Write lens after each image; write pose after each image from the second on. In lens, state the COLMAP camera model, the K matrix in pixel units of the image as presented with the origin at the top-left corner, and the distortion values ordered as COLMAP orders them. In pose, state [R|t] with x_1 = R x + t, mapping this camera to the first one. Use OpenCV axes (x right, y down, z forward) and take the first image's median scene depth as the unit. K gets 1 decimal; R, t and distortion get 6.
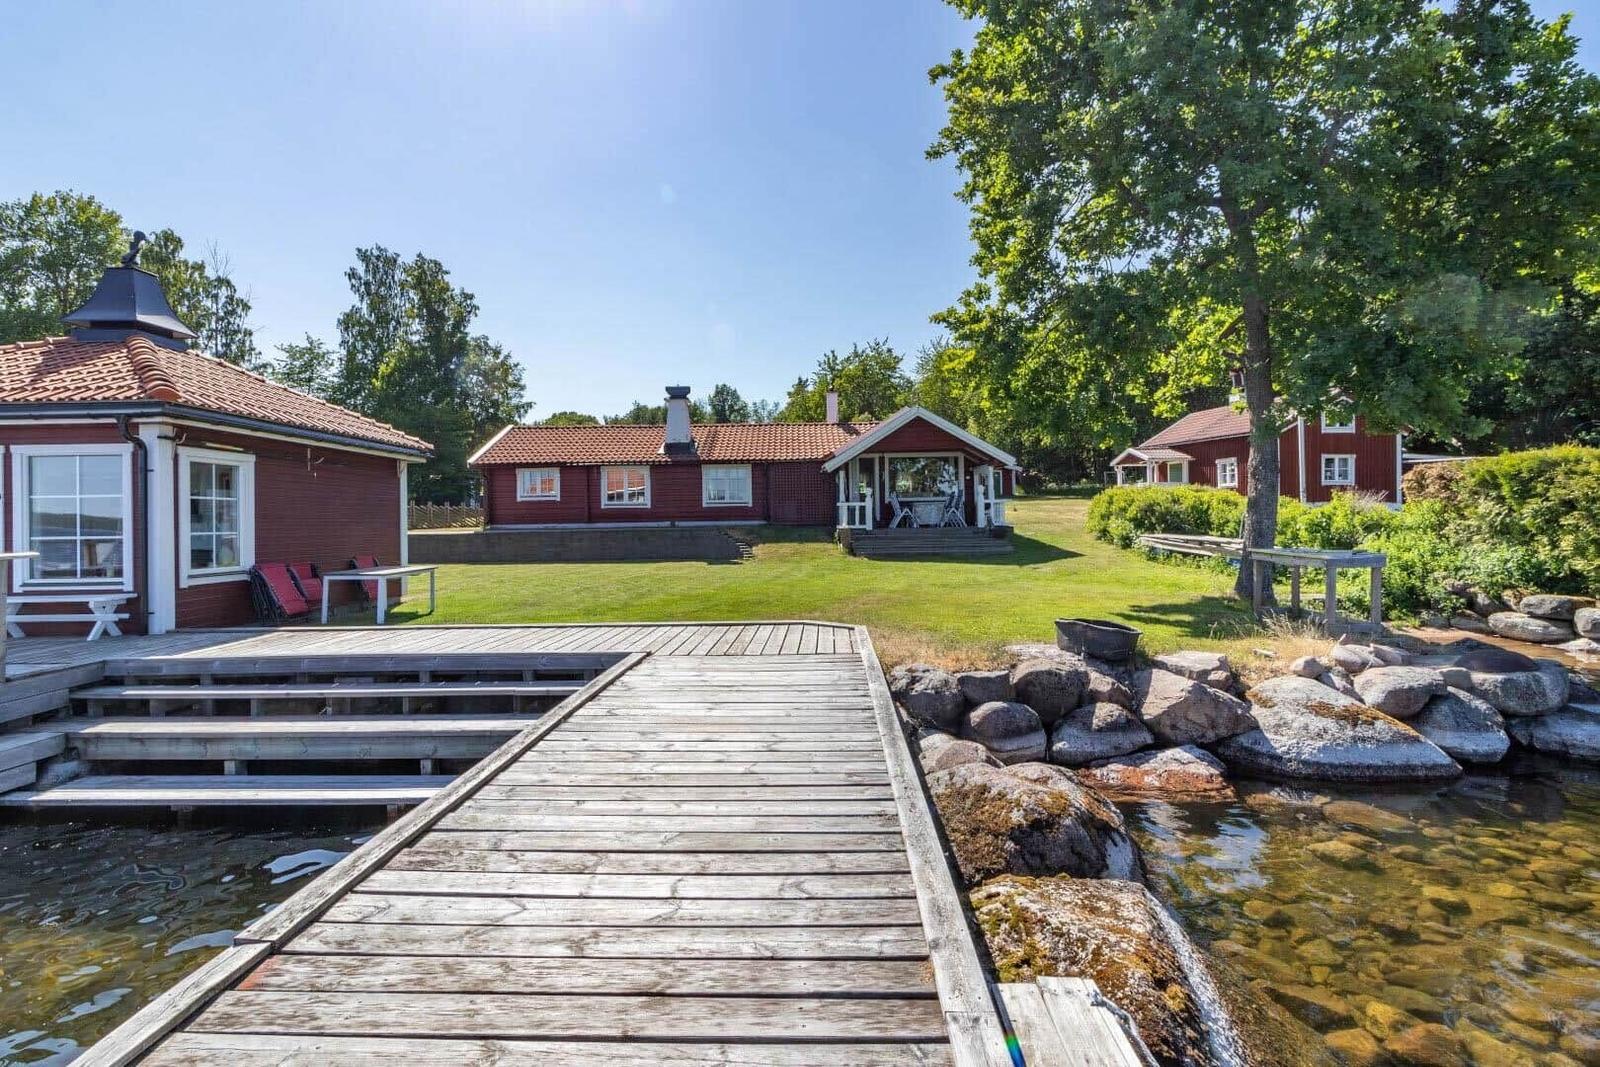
lens RADIAL K [[732.0, 0, 791.6], [0, 732.0, 508.5], [0, 0, 1]] dist [0.003284, -0.000093]
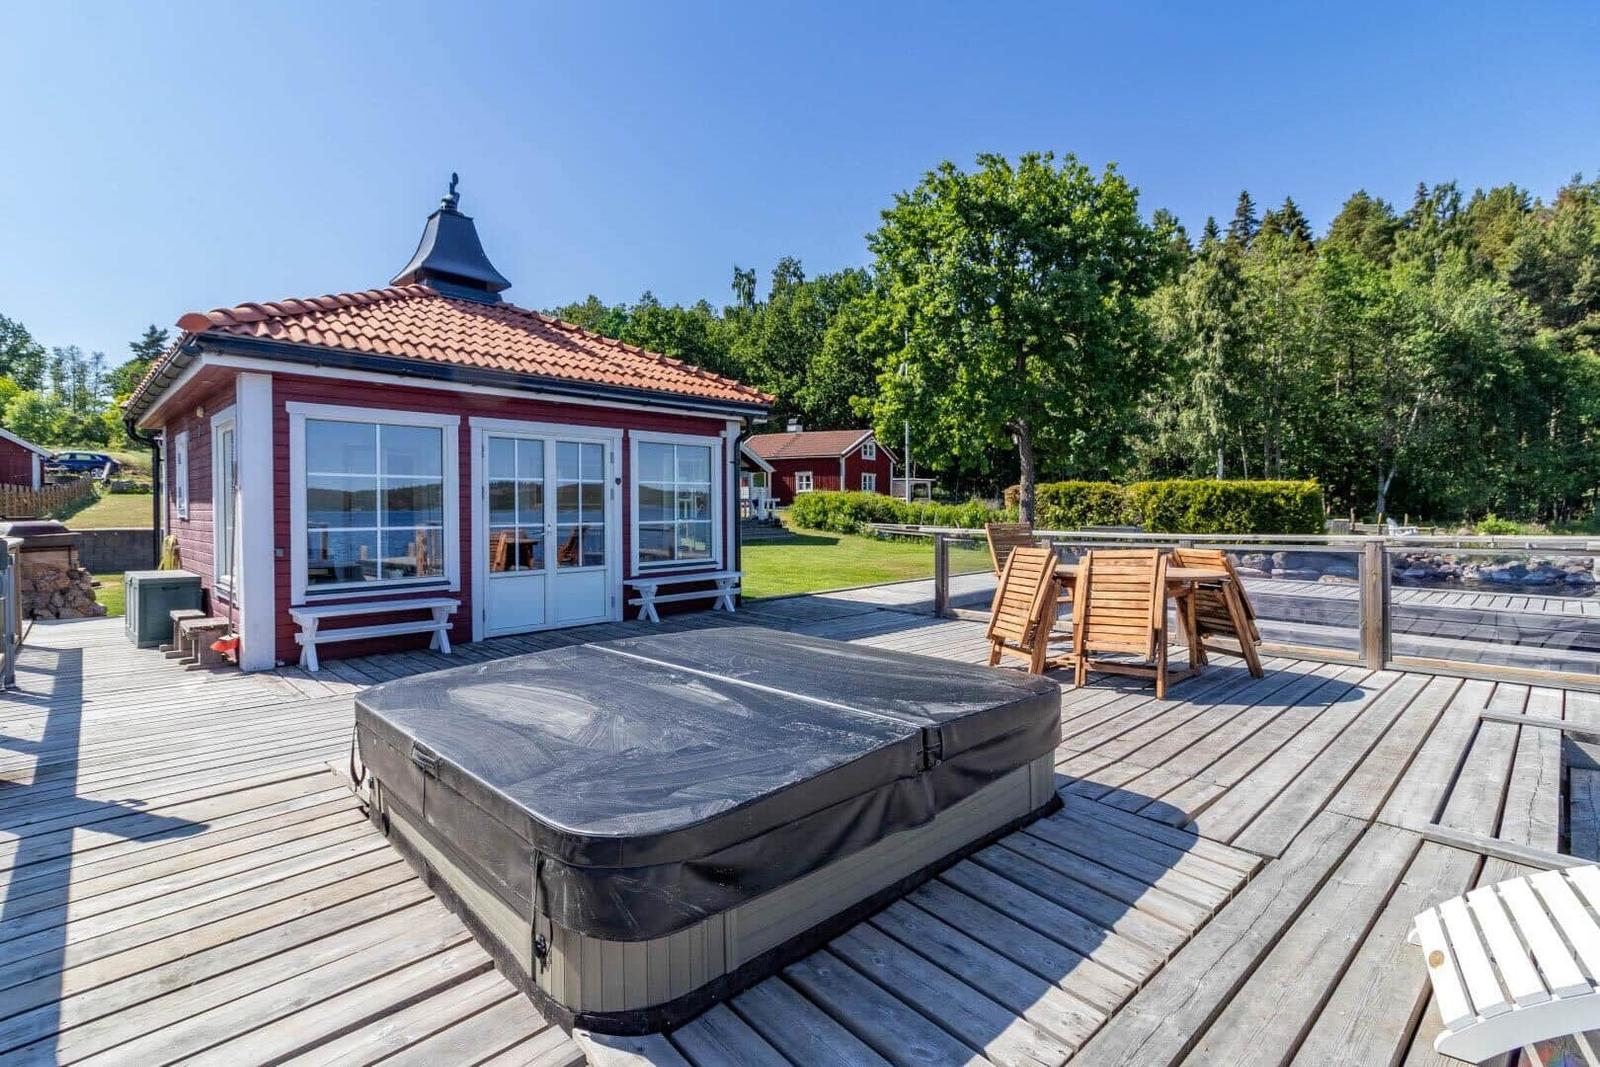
lens RADIAL K [[732.0, 0, 791.6], [0, 732.0, 508.5], [0, 0, 1]] dist [0.003284, -0.000093]
pose [[0.687155, 0.009704, 0.726446, -0.982569], [-0.012228, 0.999924, -0.001790, 0.010895], [-0.726408, -0.007653, 0.687221, 0.108944]]
